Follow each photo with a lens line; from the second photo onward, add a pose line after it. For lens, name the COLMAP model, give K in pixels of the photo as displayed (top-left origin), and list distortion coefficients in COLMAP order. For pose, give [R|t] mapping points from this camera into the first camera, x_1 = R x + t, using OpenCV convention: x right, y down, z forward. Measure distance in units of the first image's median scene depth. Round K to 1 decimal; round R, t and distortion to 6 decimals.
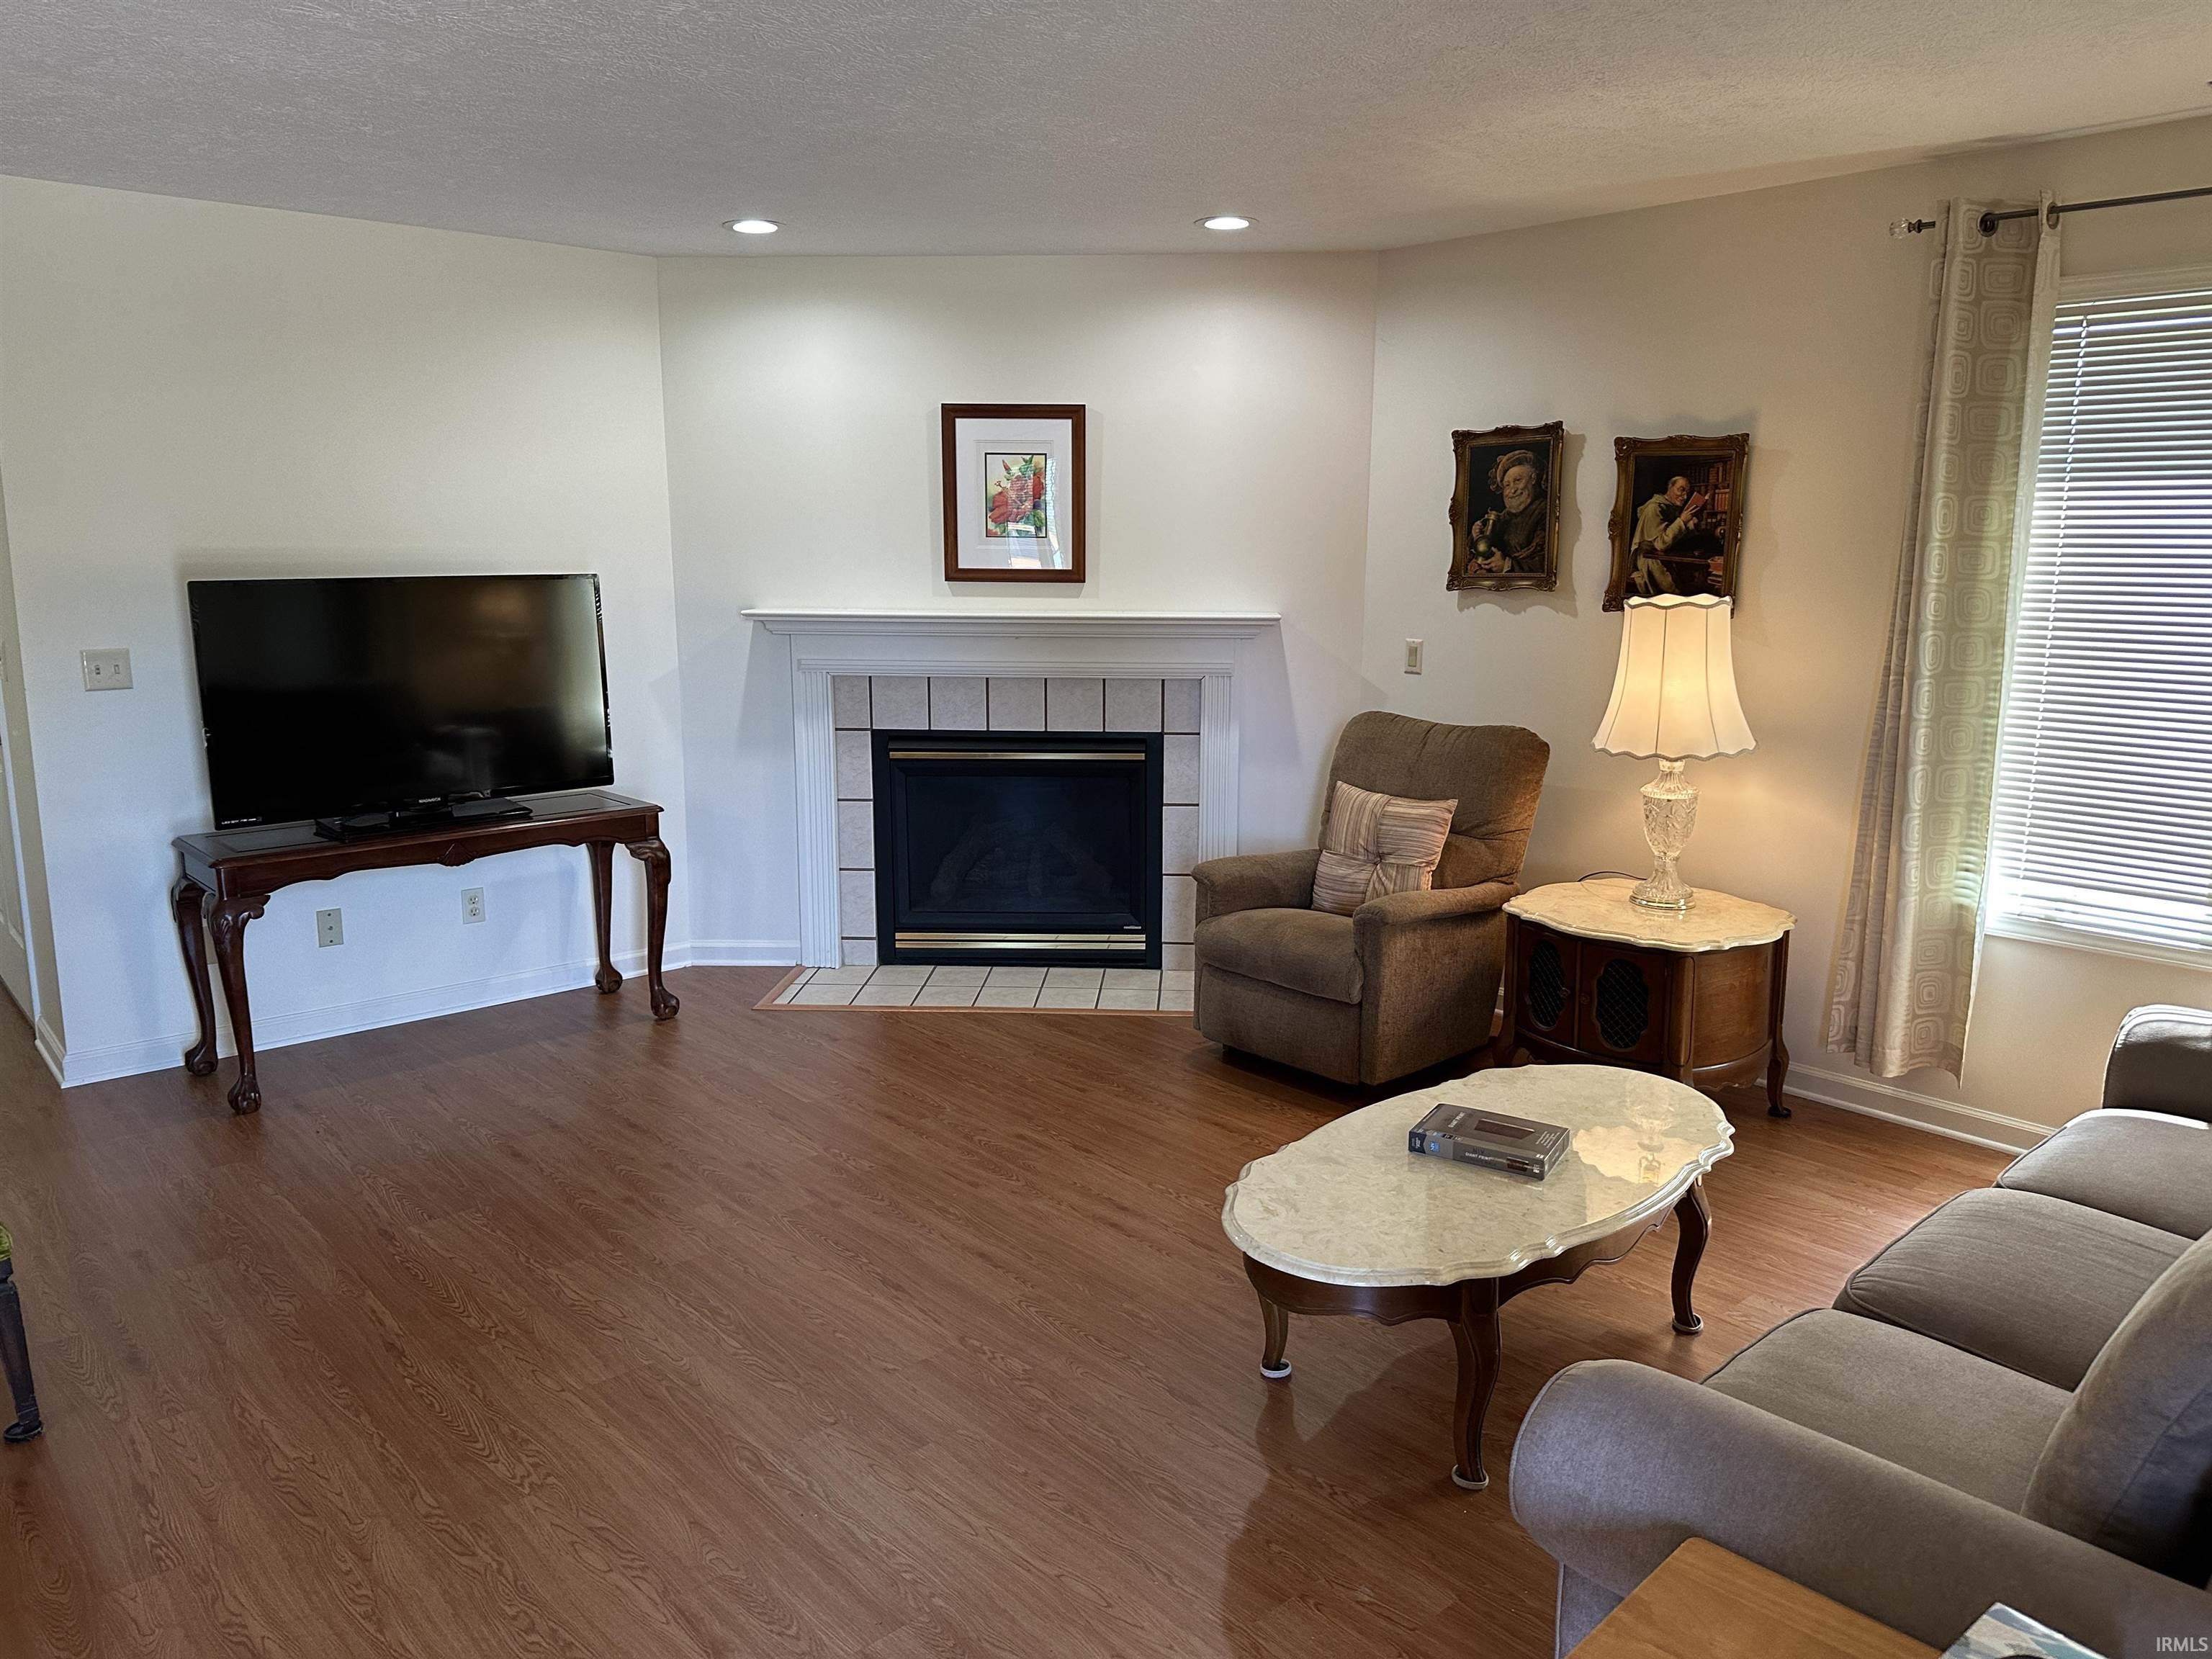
lens RADIAL K [[1545.0, 0, 1100.3], [0, 1545.0, 843.1], [0, 0, 1]] dist [0.034709, -0.043501]
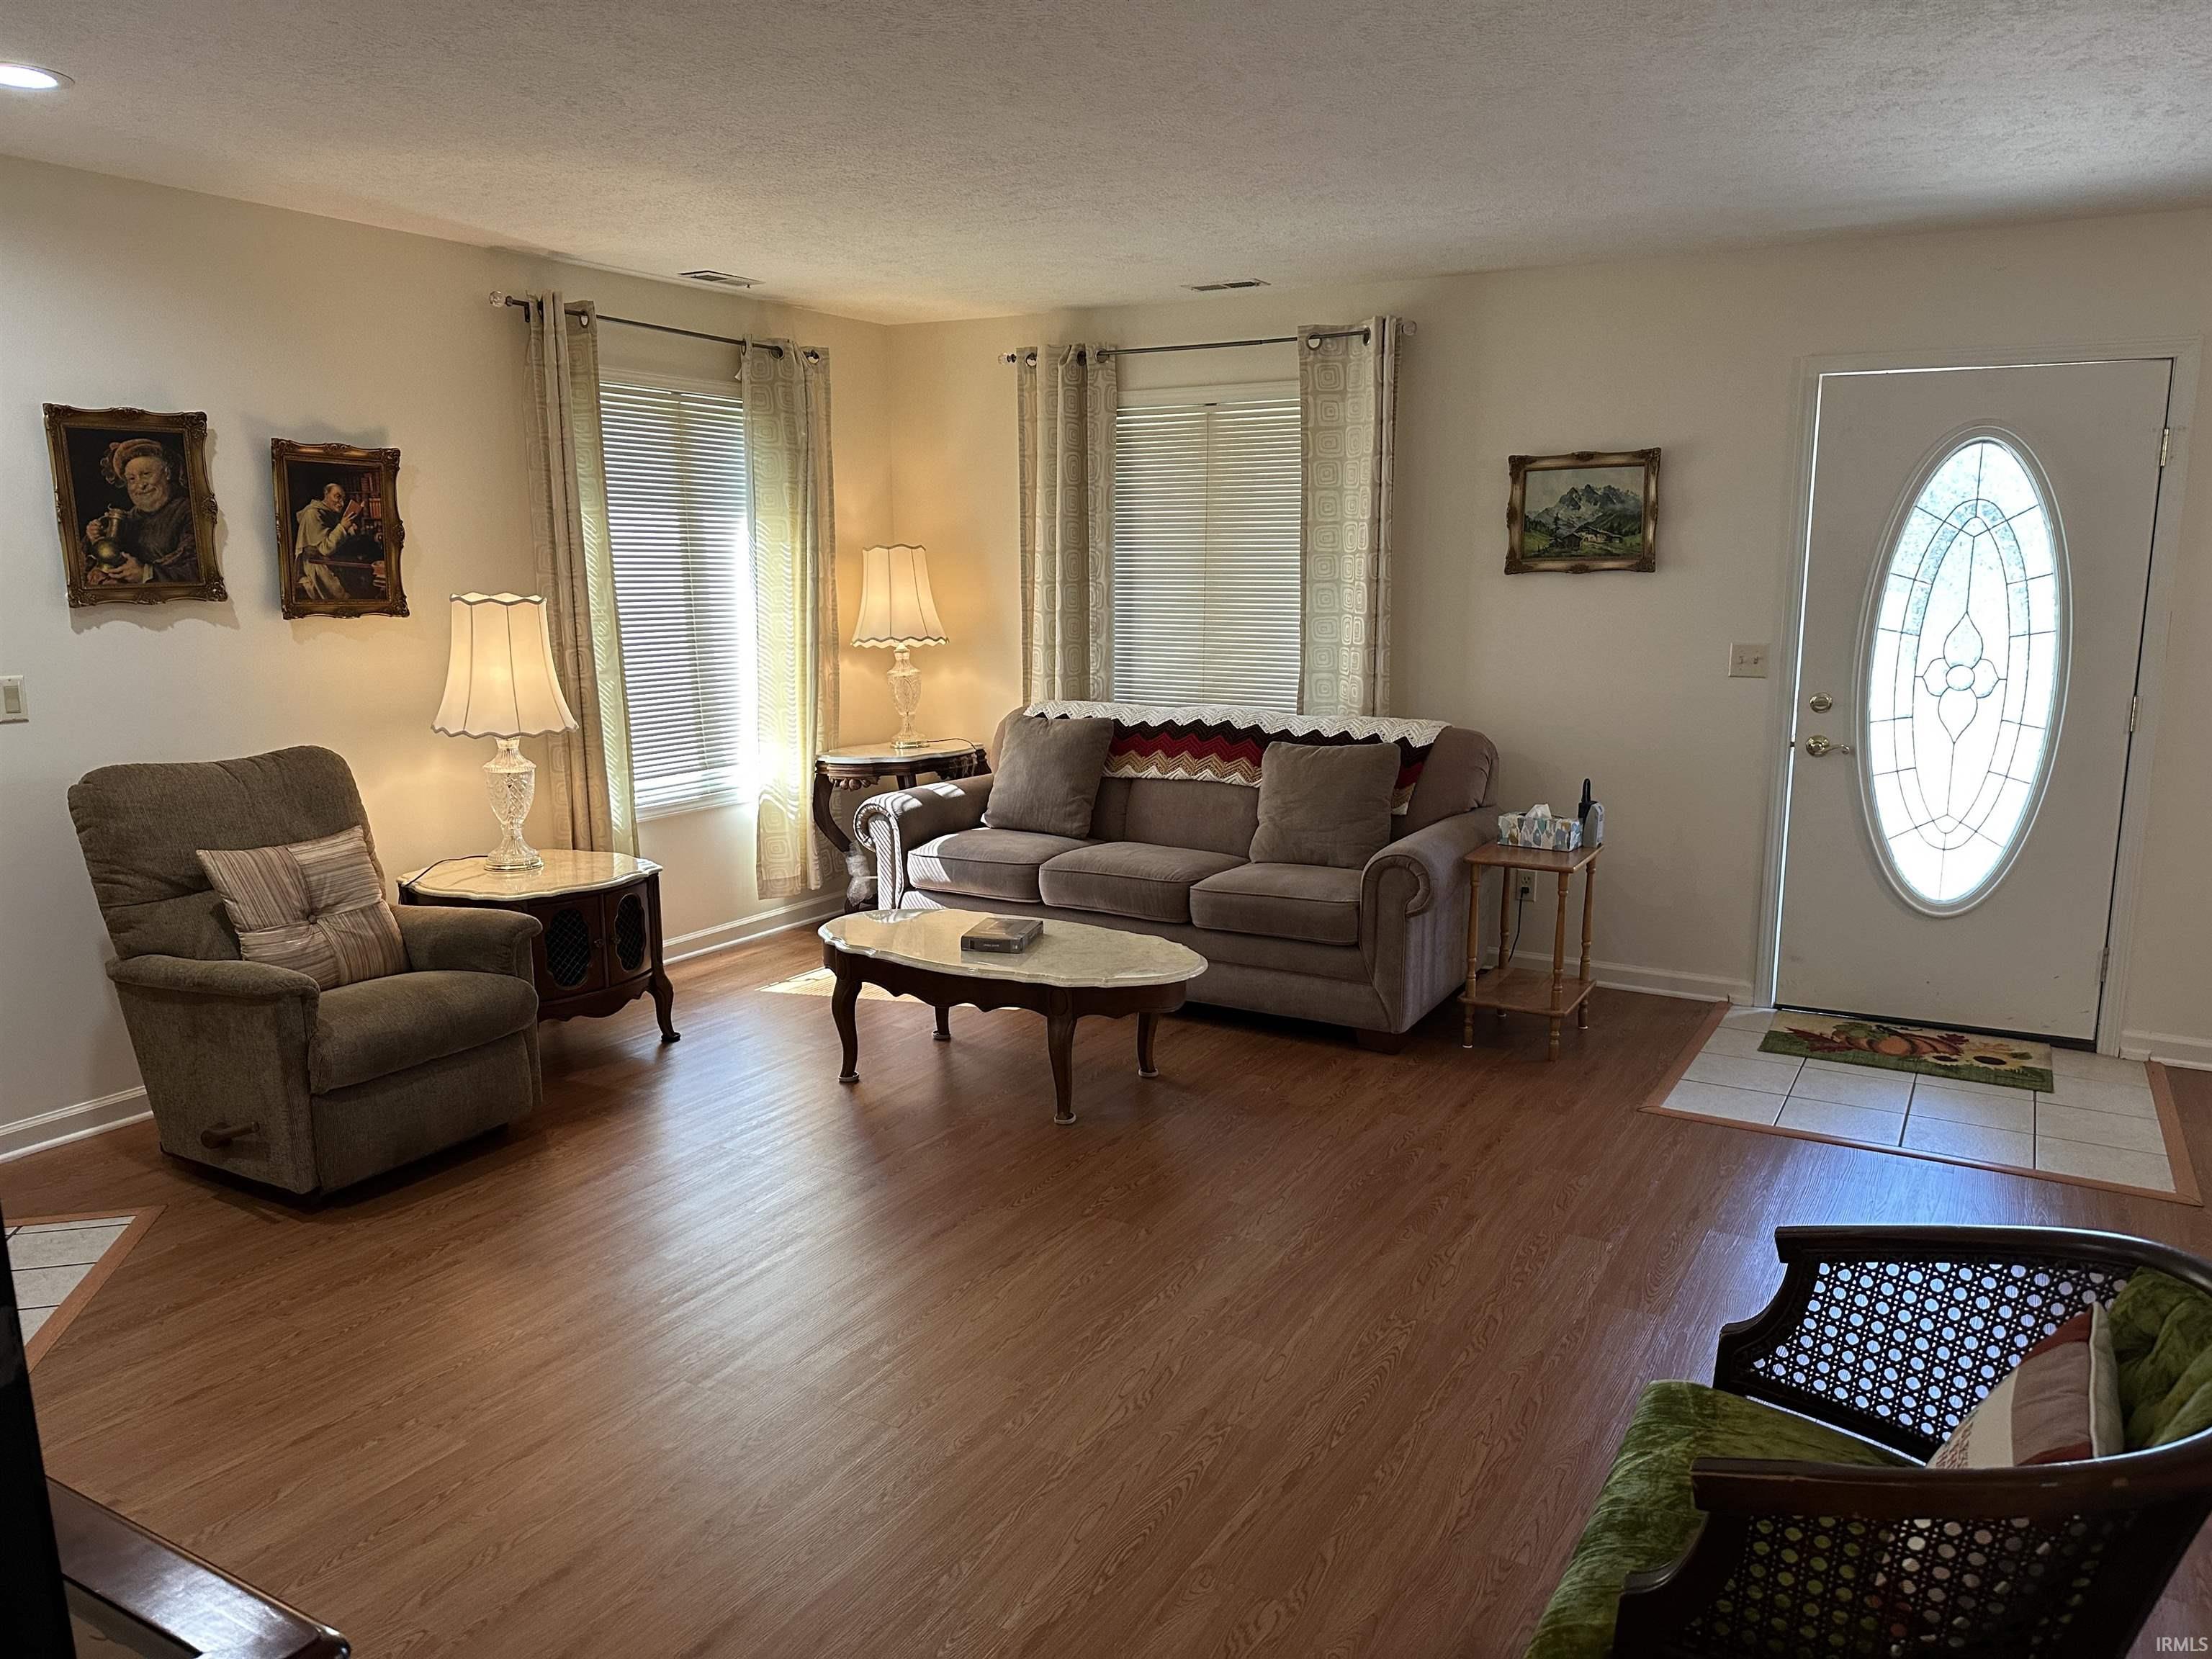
lens RADIAL K [[1545.0, 0, 1105.1], [0, 1545.0, 824.3], [0, 0, 1]] dist [0.034709, -0.043501]
pose [[-0.298209, -0.161319, 0.940770, -0.723702], [0.187556, 0.956496, 0.223468, -0.143262], [-0.935892, 0.243087, -0.254979, 0.777377]]
